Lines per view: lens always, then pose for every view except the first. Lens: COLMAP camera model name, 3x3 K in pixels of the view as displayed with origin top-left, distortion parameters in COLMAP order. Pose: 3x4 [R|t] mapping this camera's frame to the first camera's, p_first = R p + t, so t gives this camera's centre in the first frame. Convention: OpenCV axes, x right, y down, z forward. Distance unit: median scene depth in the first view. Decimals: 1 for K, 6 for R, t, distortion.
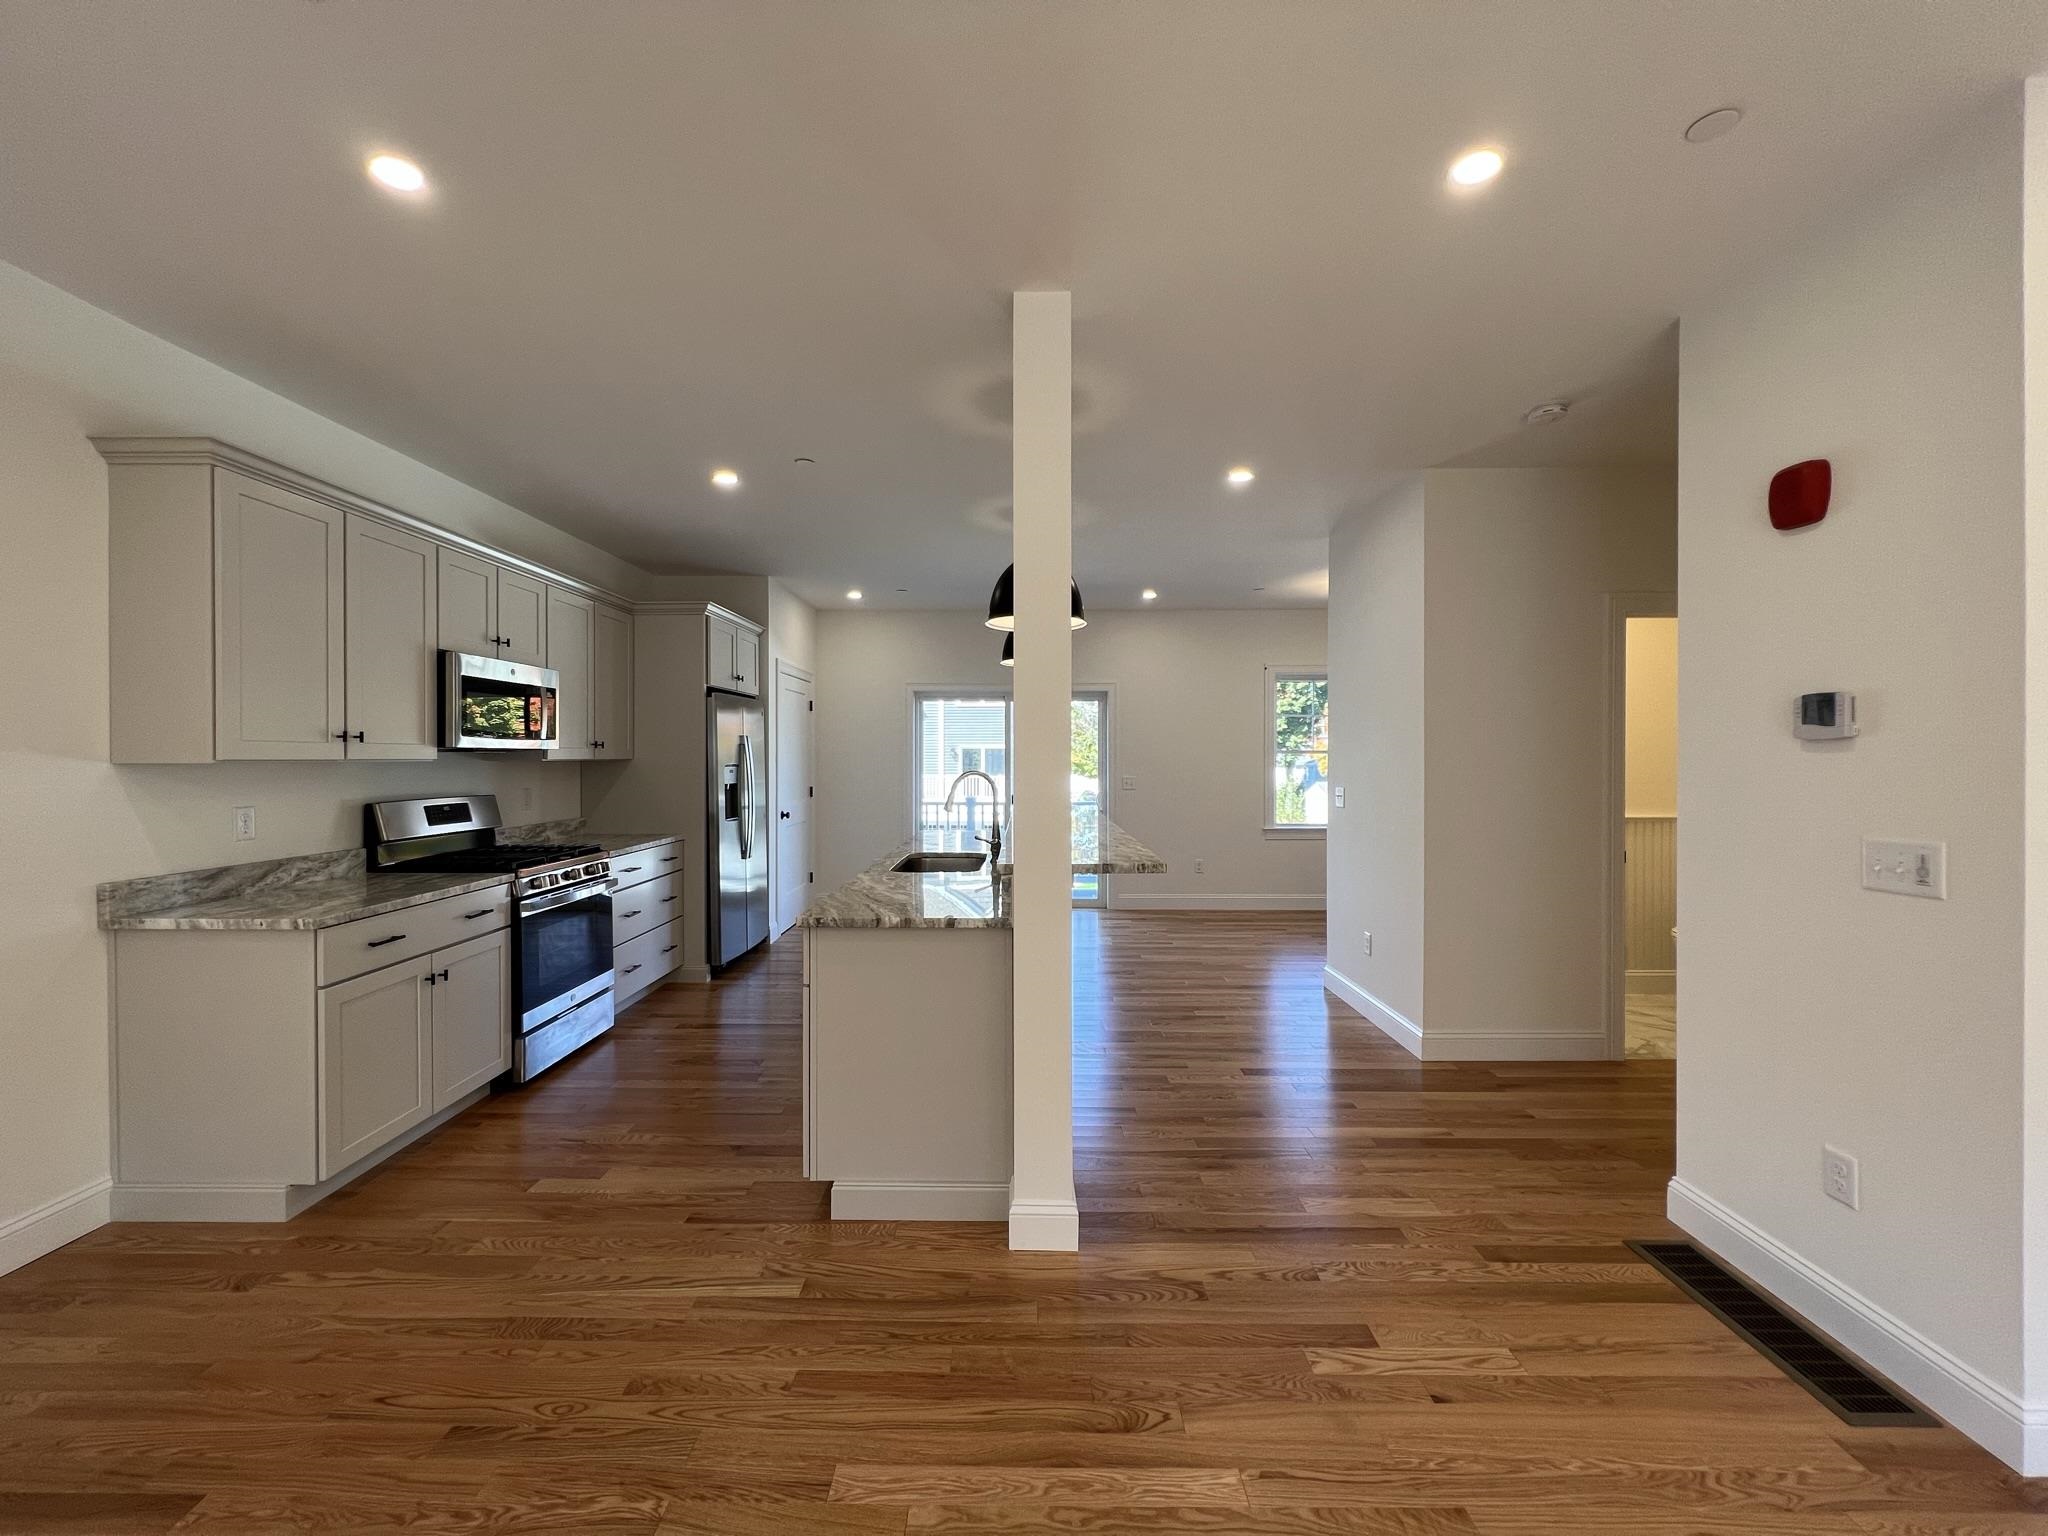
lens RADIAL K [[825.5, 0, 1023.2], [0, 825.5, 765.6], [0, 0, 1]] dist [-0.001266, -0.000115]
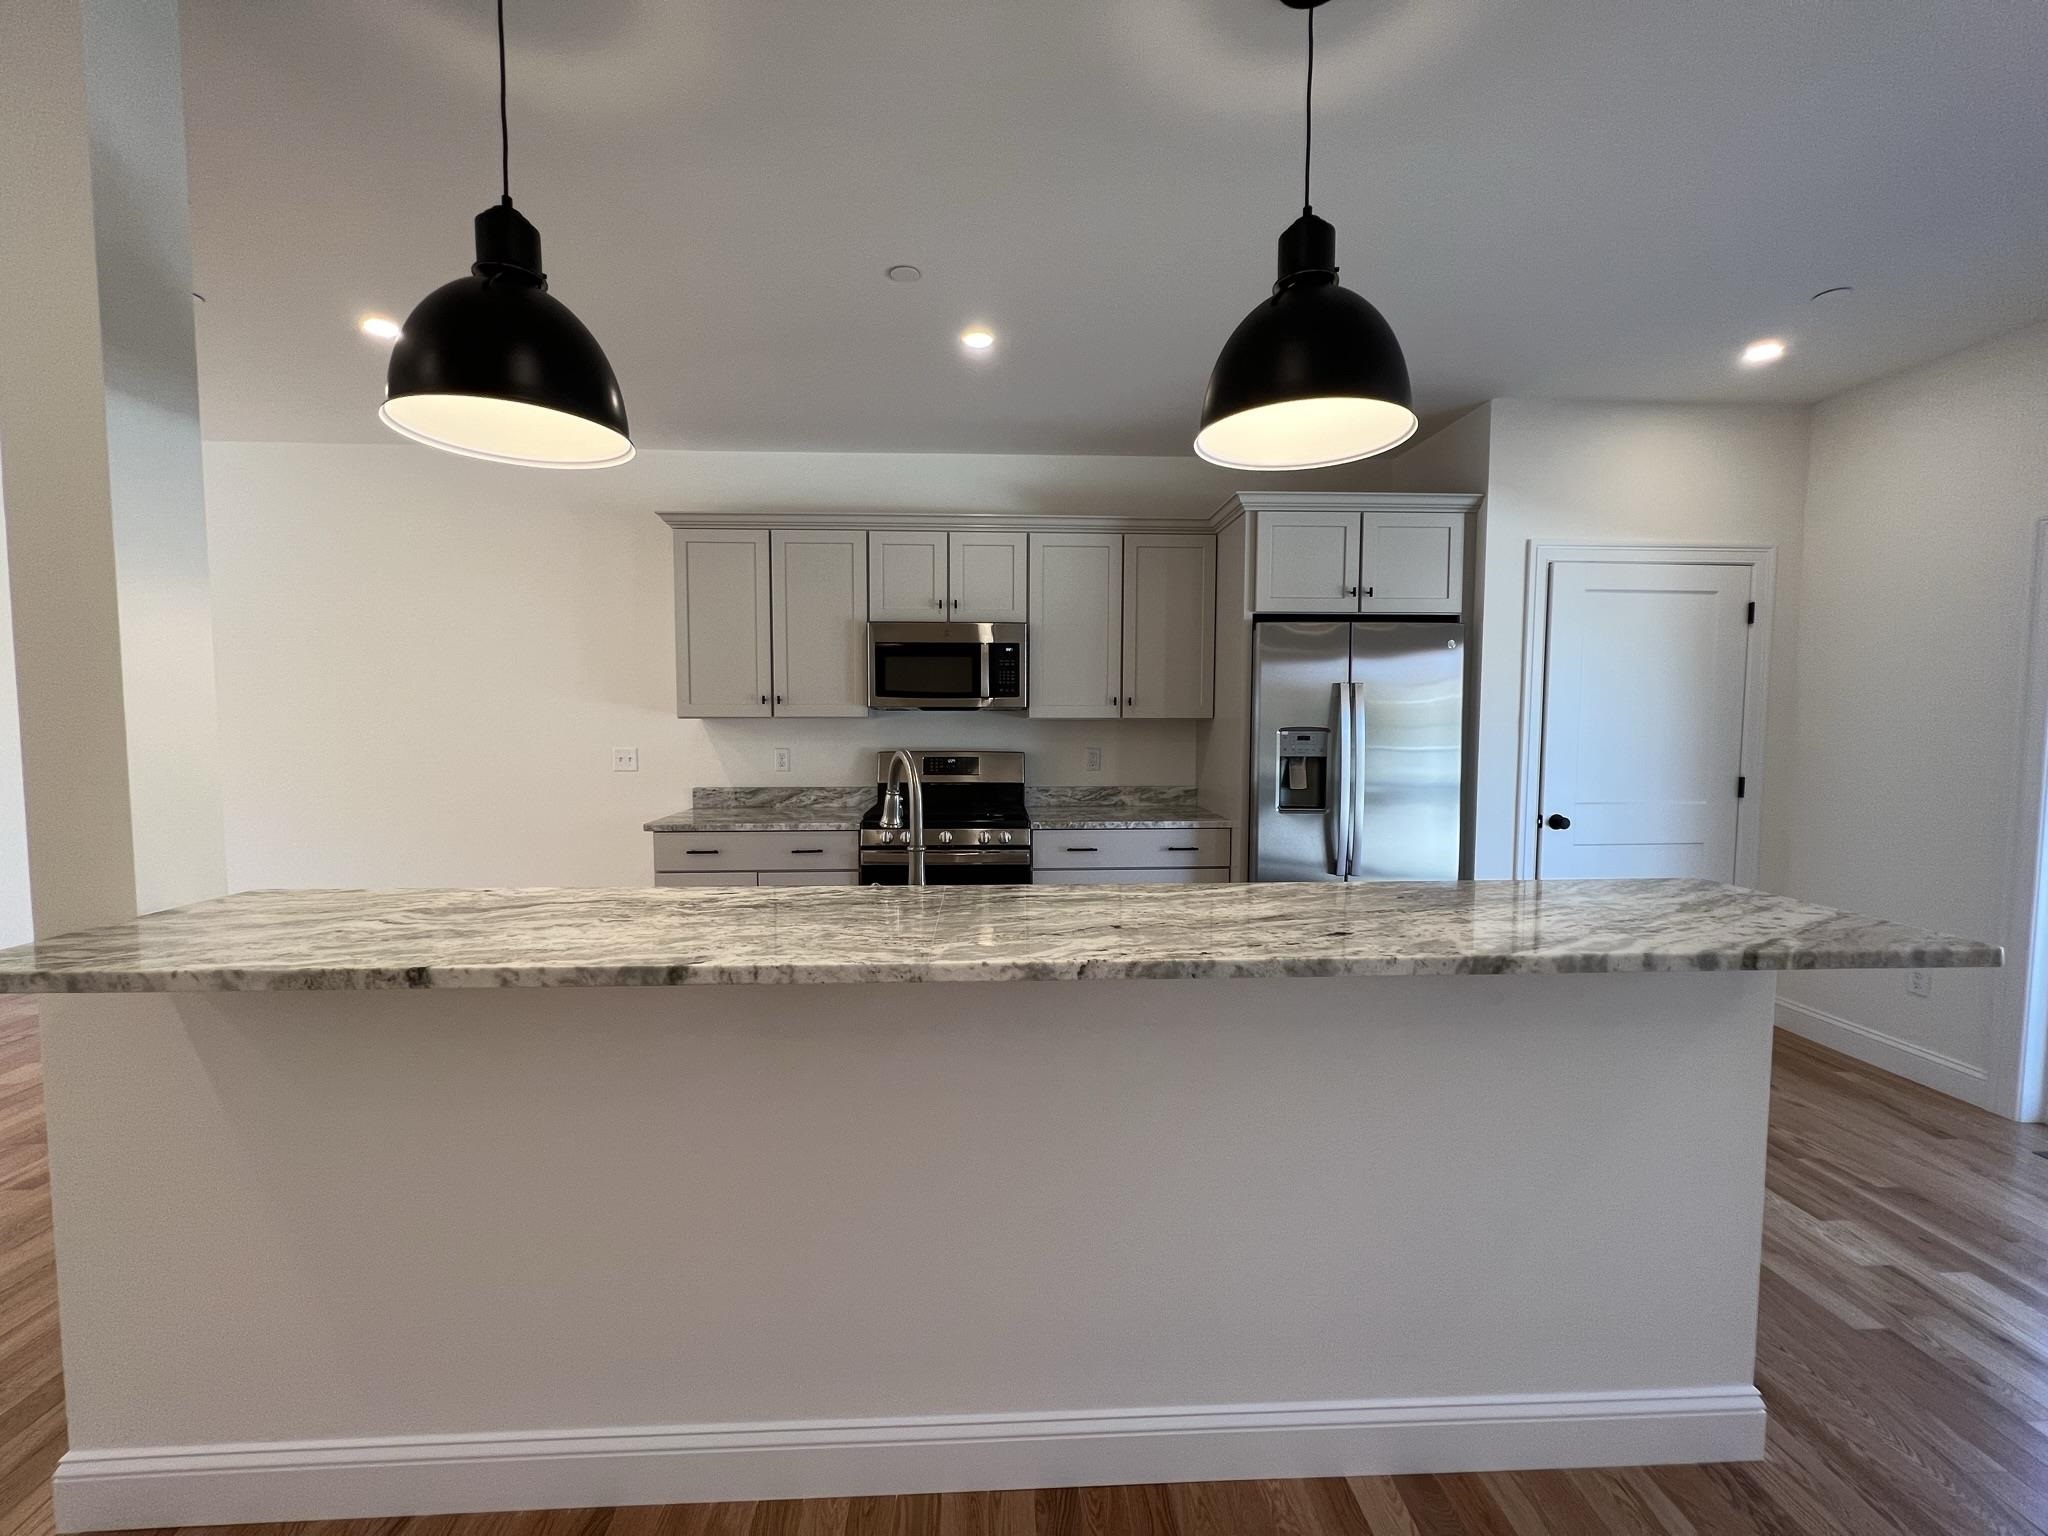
lens RADIAL K [[825.5, 0, 1018.8], [0, 825.5, 760.0], [0, 0, 1]] dist [-0.001266, -0.000115]
pose [[0.054305, 0.048290, -0.997356, 0.493995], [-0.012690, 0.998783, 0.047668, -0.004588], [0.998444, 0.010068, 0.054852, 1.206907]]
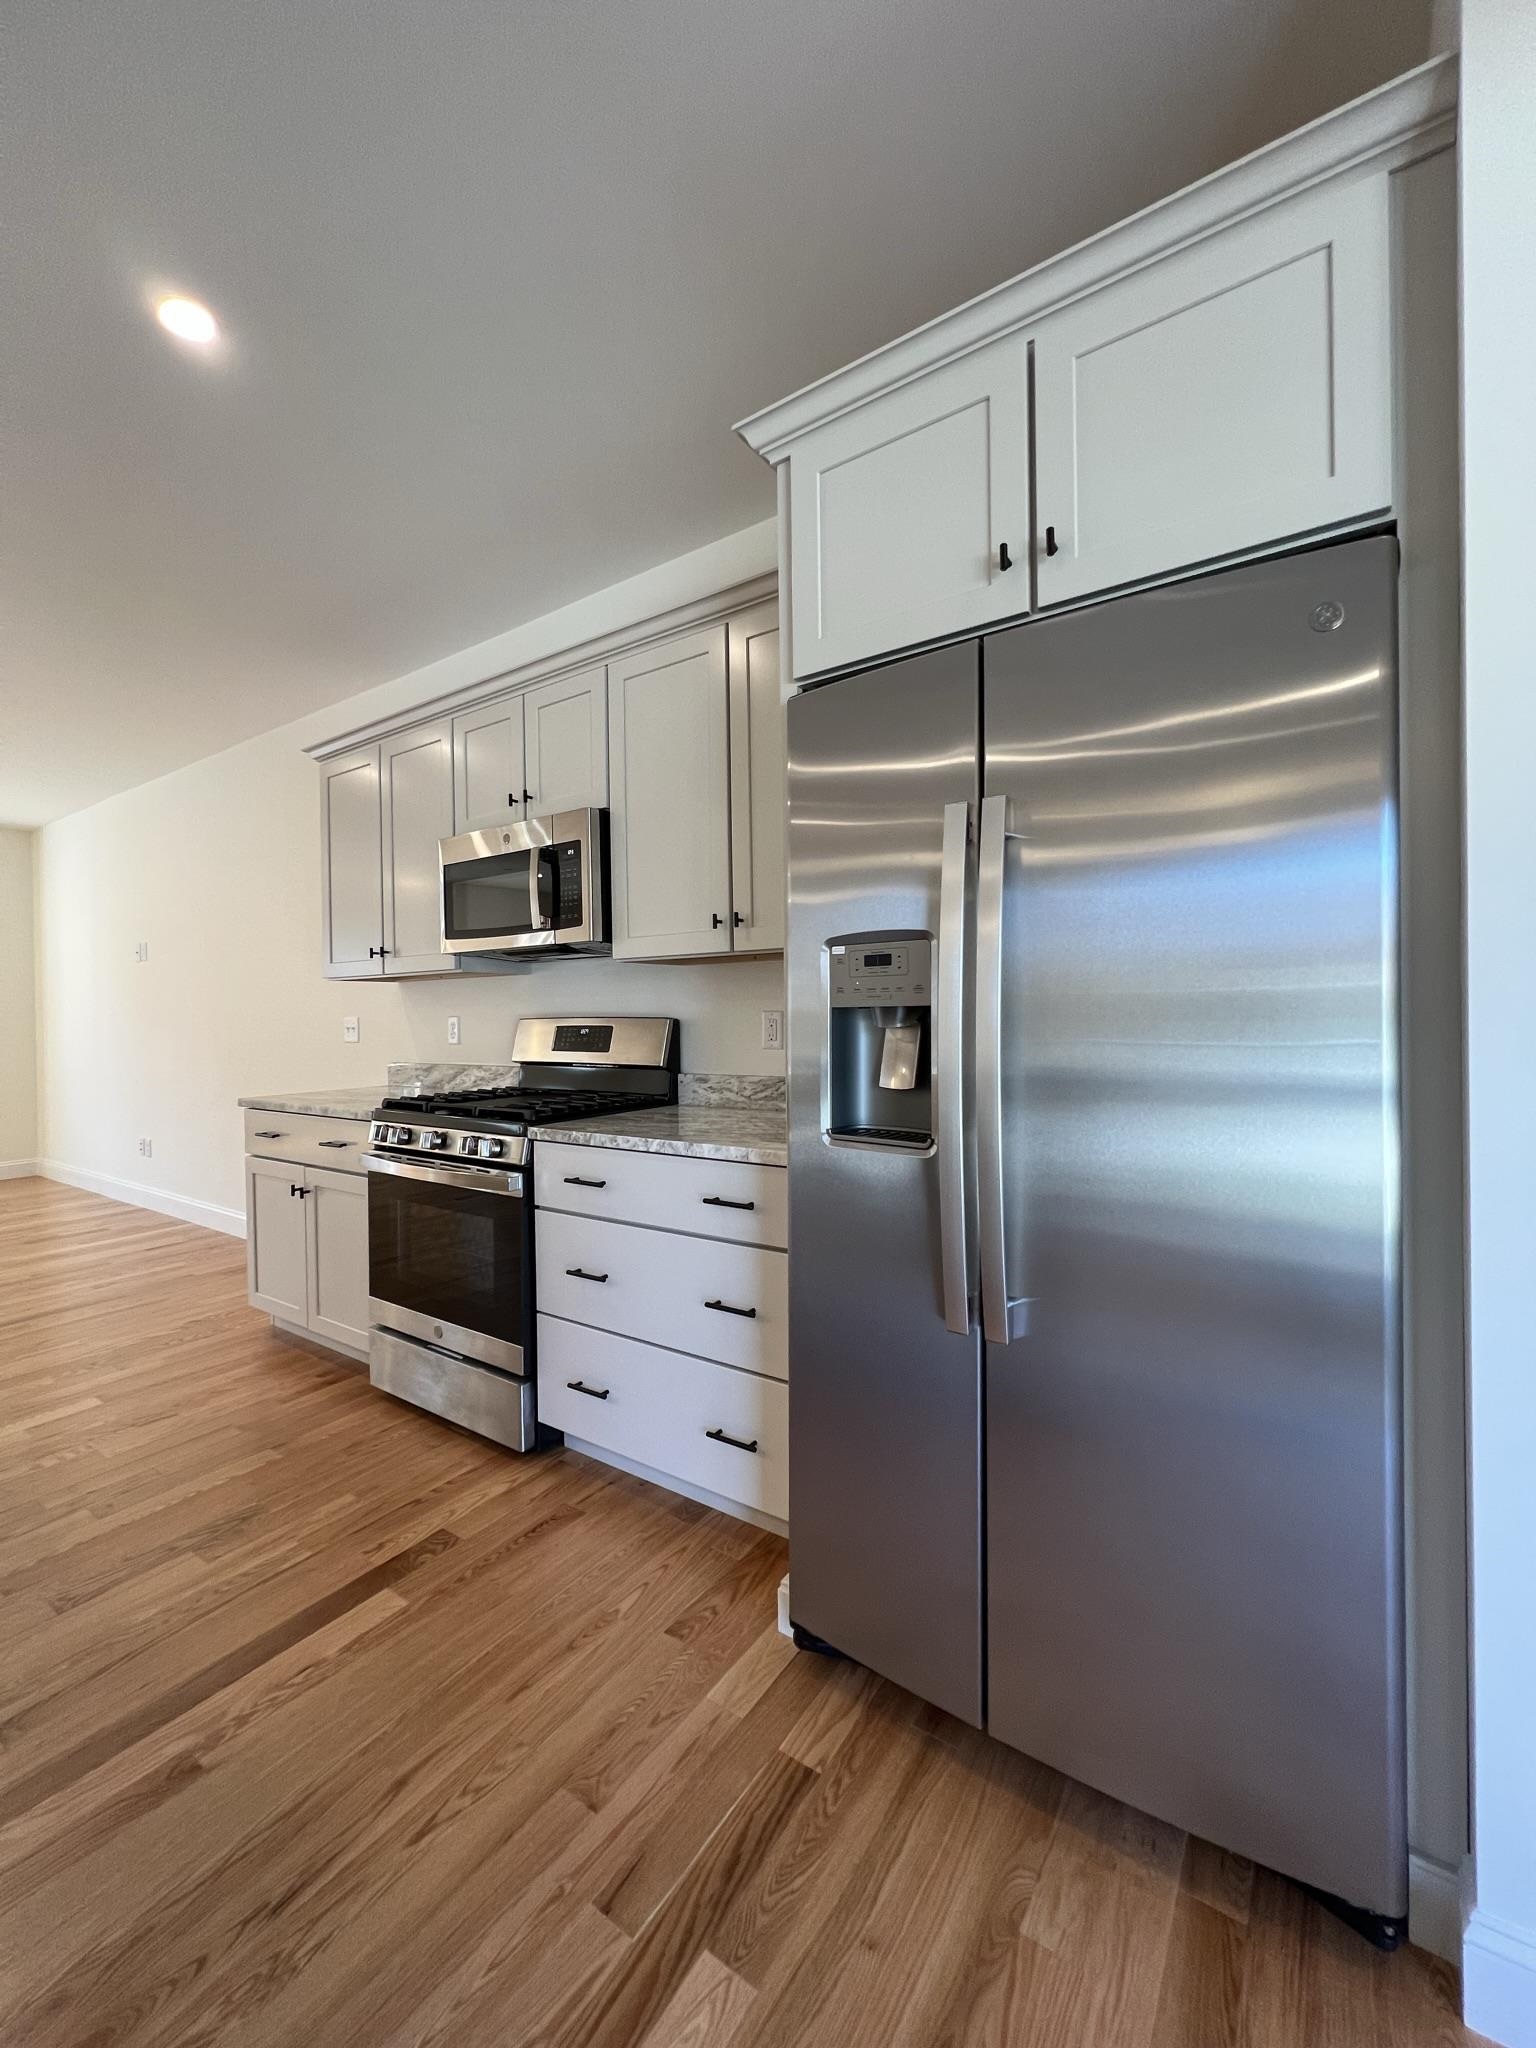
lens RADIAL K [[825.5, 0, 767.0], [0, 825.5, 1022.4], [0, 0, 1]] dist [-0.001266, -0.000115]
pose [[-0.556349, 0.008311, -0.830907, -0.183587], [-0.000042, 0.999950, 0.010029, 0.042065], [0.830949, 0.005614, -0.556321, 1.836458]]
